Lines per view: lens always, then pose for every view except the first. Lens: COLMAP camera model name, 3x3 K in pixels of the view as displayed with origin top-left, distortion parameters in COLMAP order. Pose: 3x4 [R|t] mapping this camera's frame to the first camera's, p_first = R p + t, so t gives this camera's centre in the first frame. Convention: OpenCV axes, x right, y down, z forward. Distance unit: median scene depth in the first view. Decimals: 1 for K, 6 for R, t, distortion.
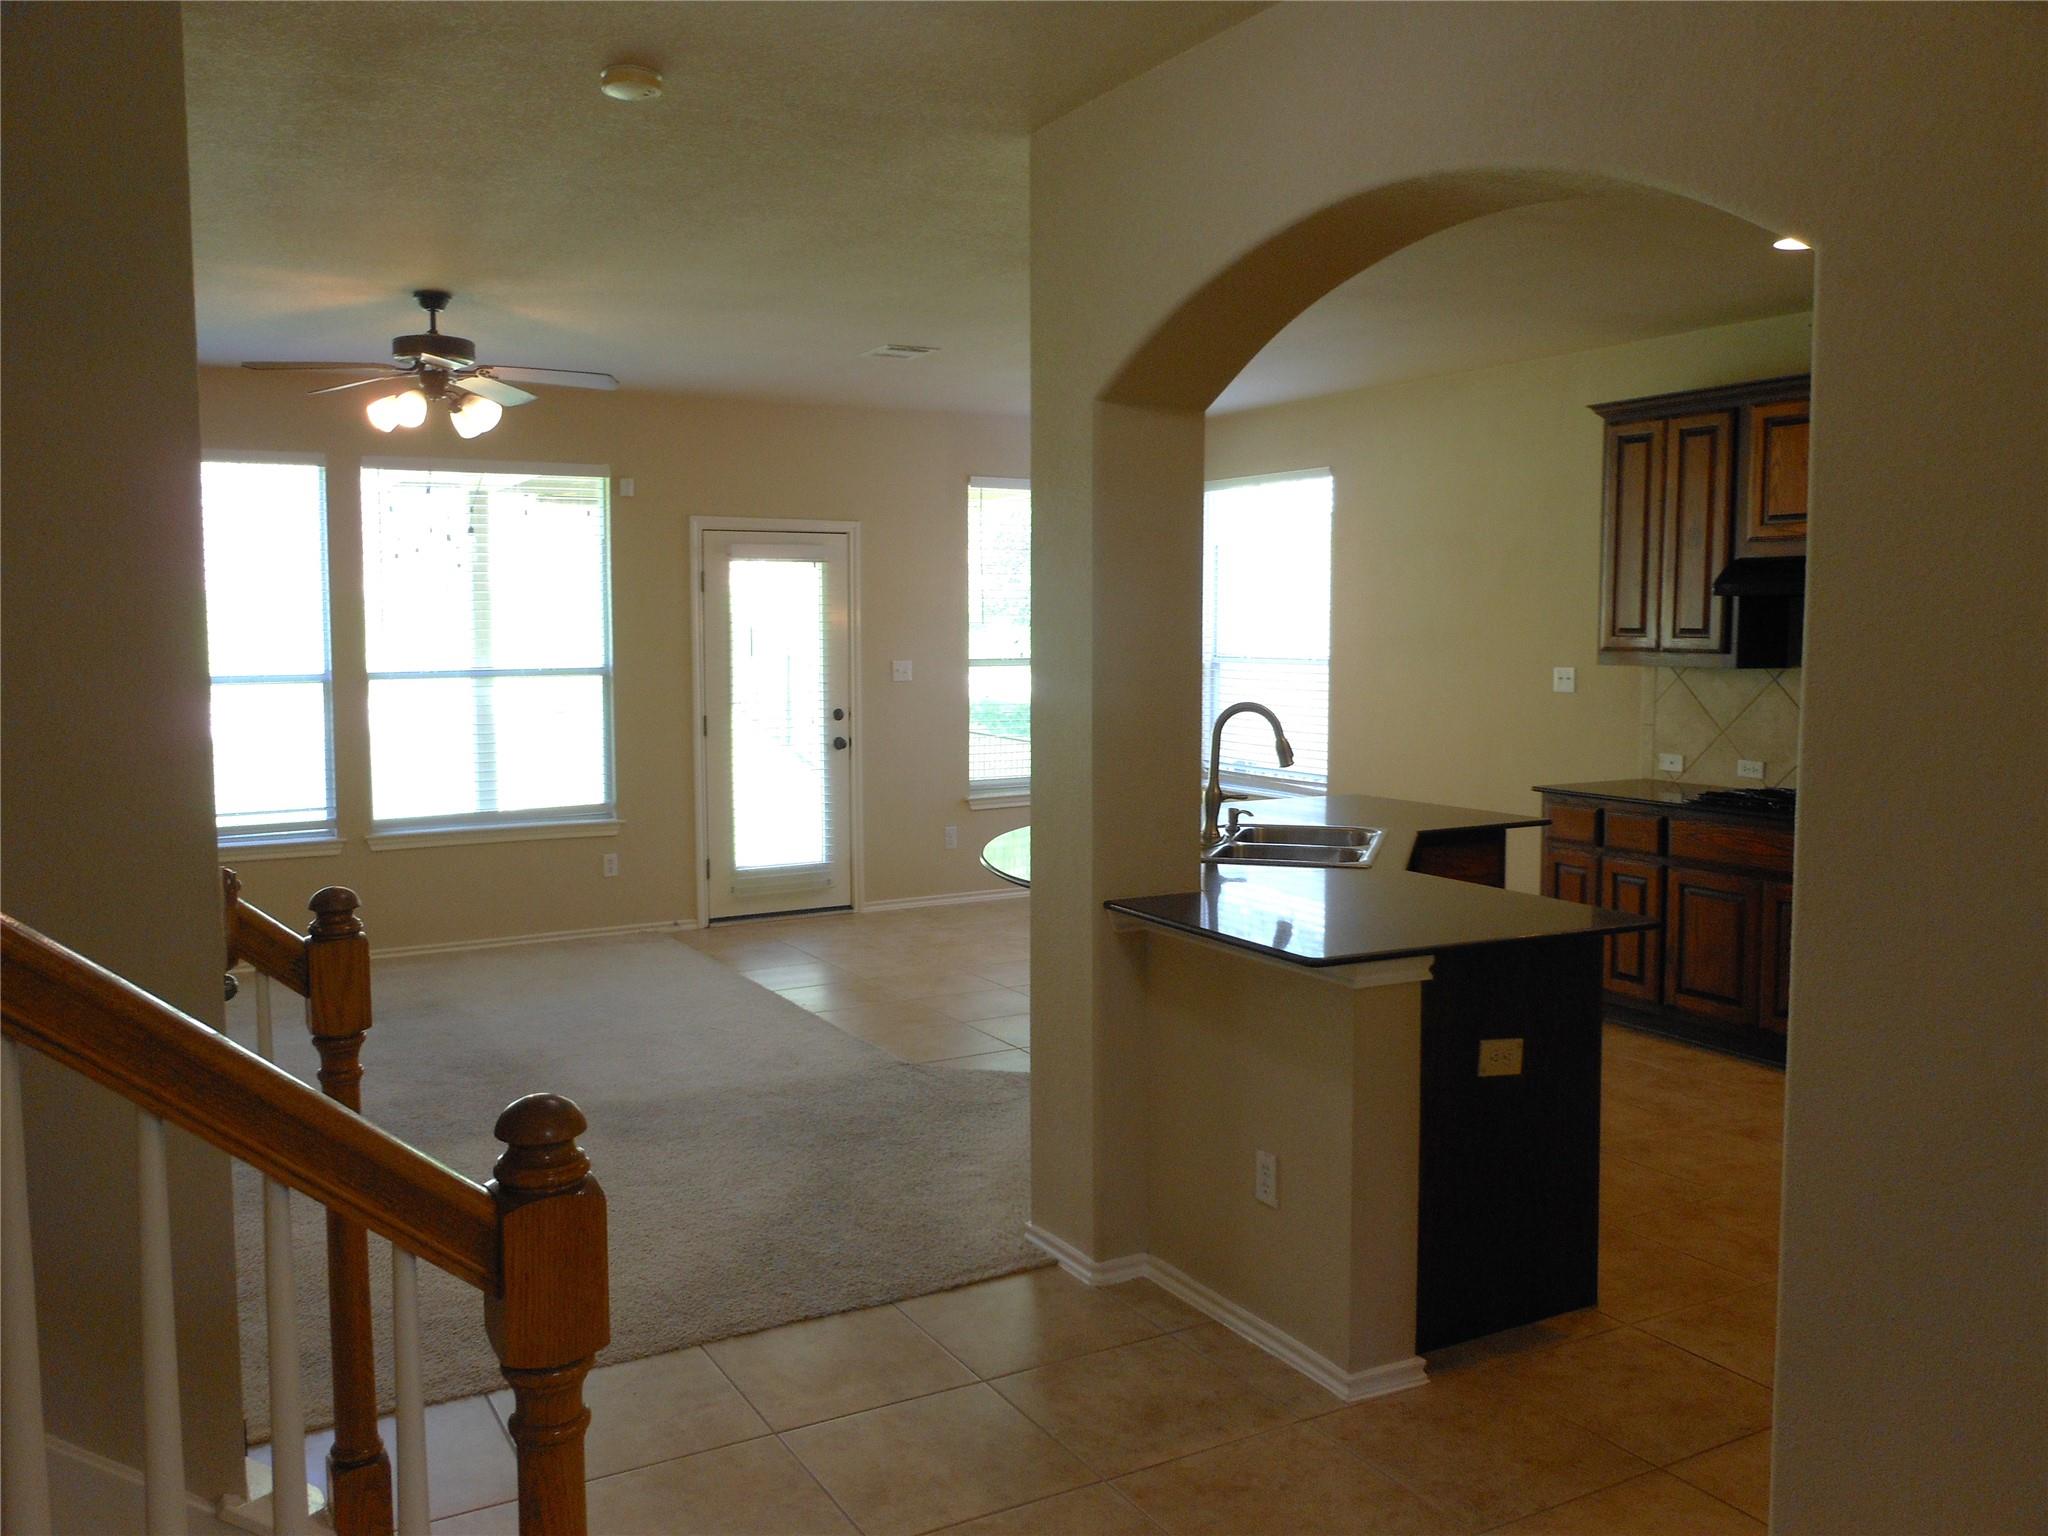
lens RADIAL K [[1661.7, 0, 1015.8], [0, 1661.7, 768.4], [0, 0, 1]] dist [-0.014306, 0.023041]
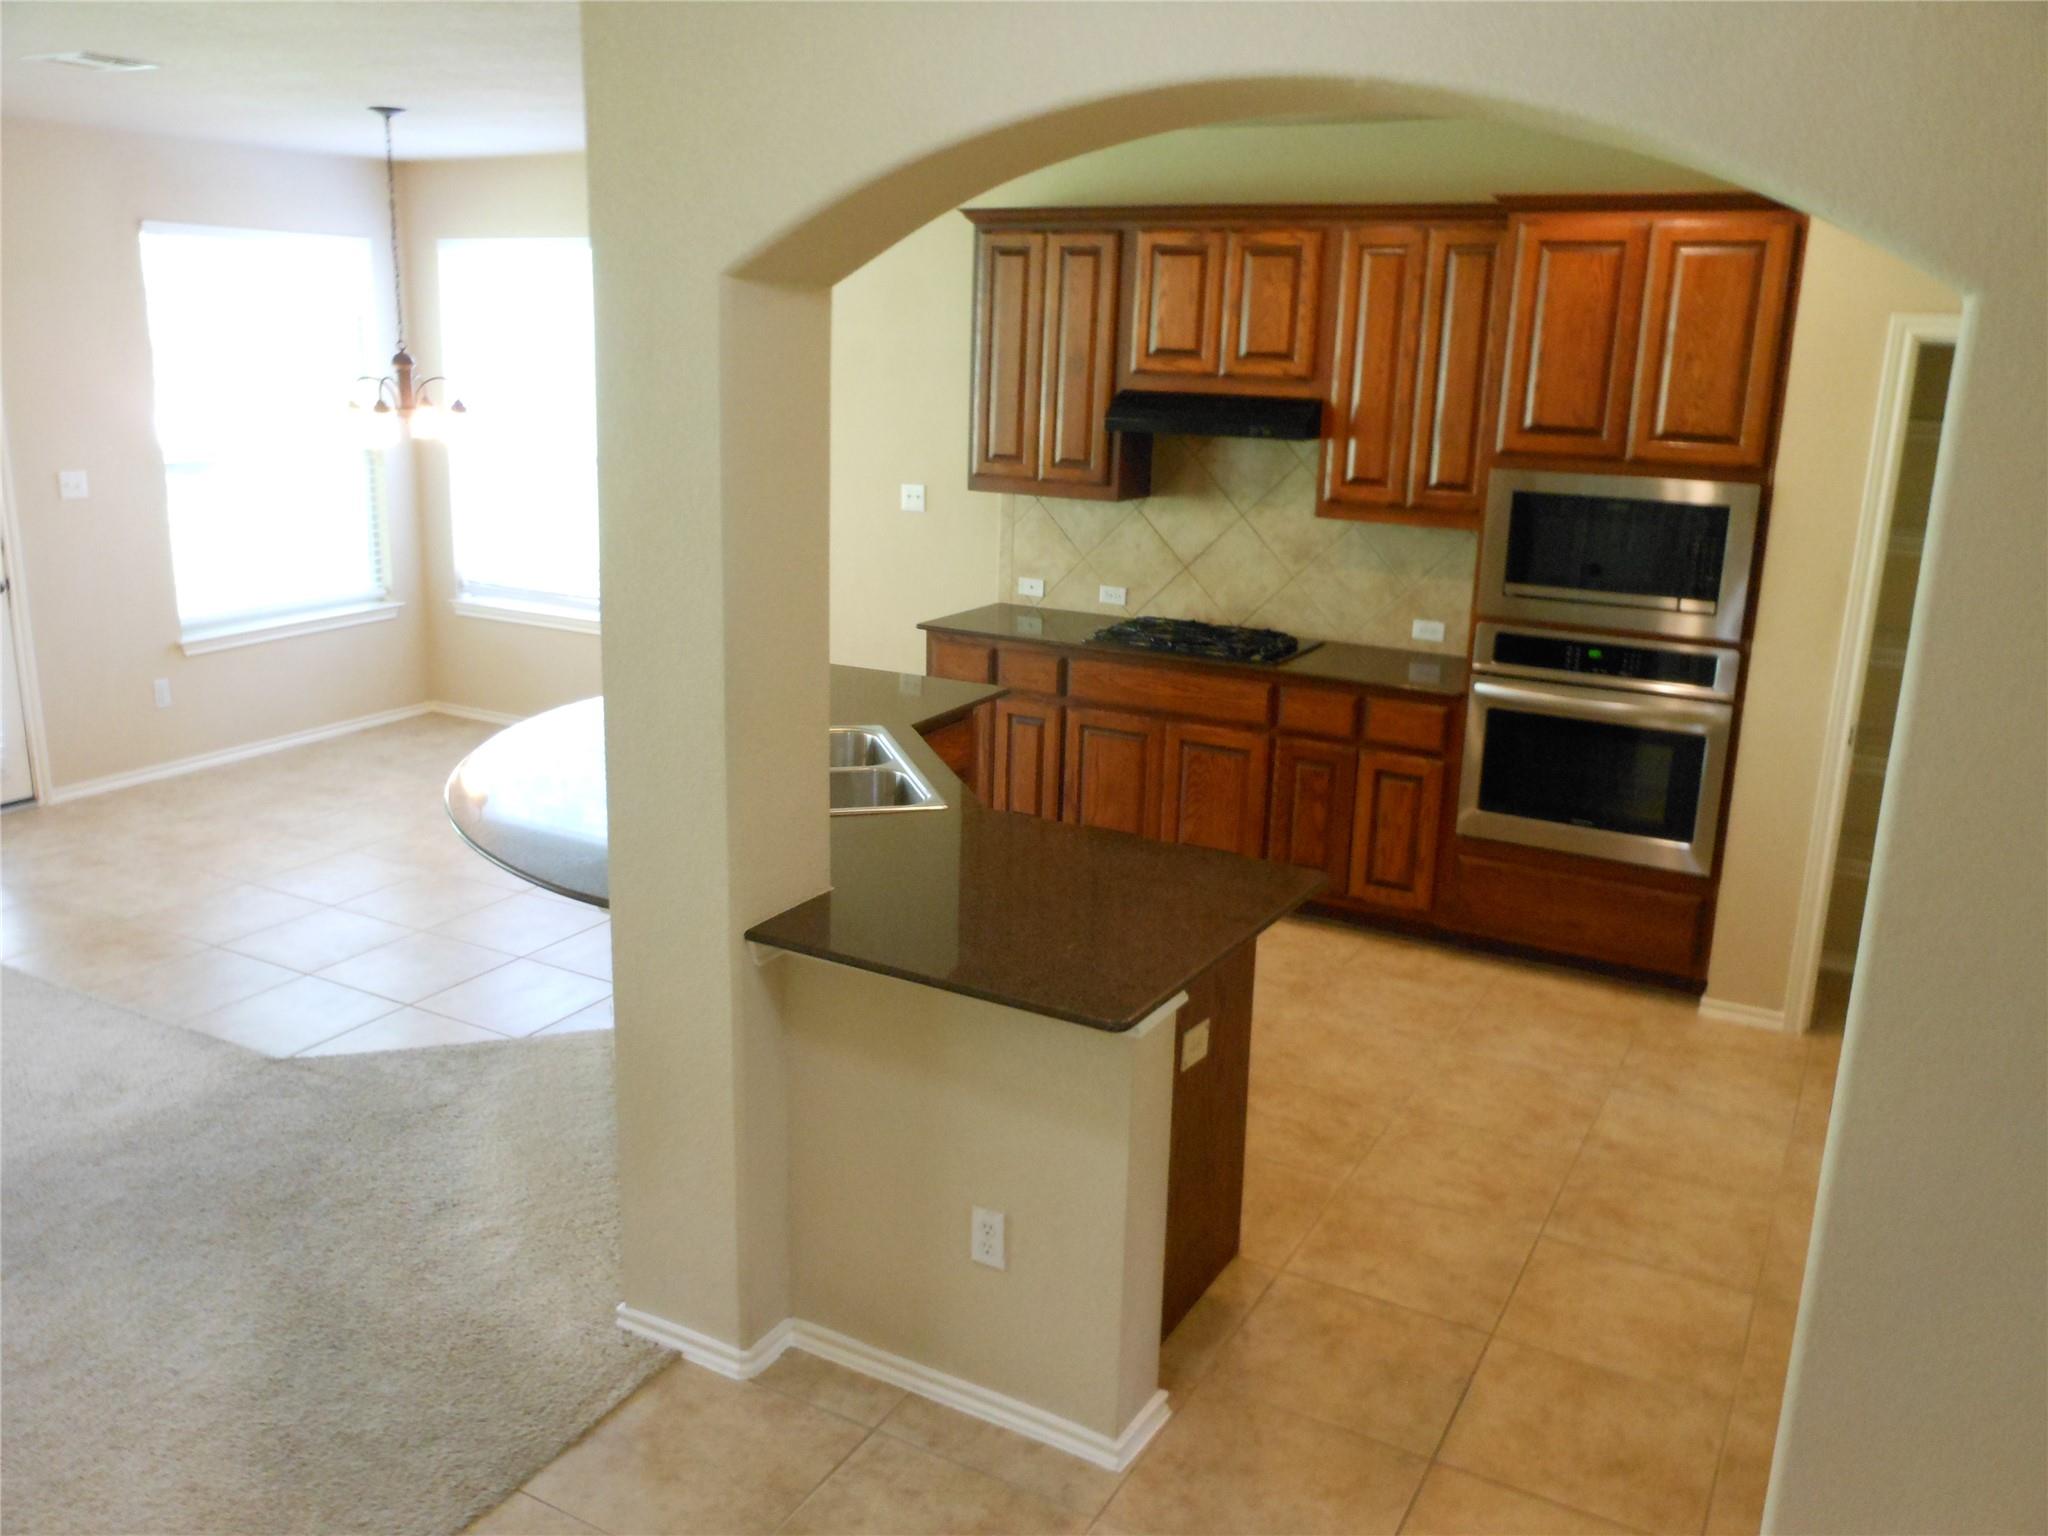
lens RADIAL K [[1661.7, 0, 1027.2], [0, 1661.7, 770.4], [0, 0, 1]] dist [-0.014306, 0.023041]
pose [[0.853597, -0.106884, 0.509851, -0.142689], [0.017642, 0.984095, 0.176766, -0.082994], [-0.520635, -0.141892, 0.841906, 0.179384]]
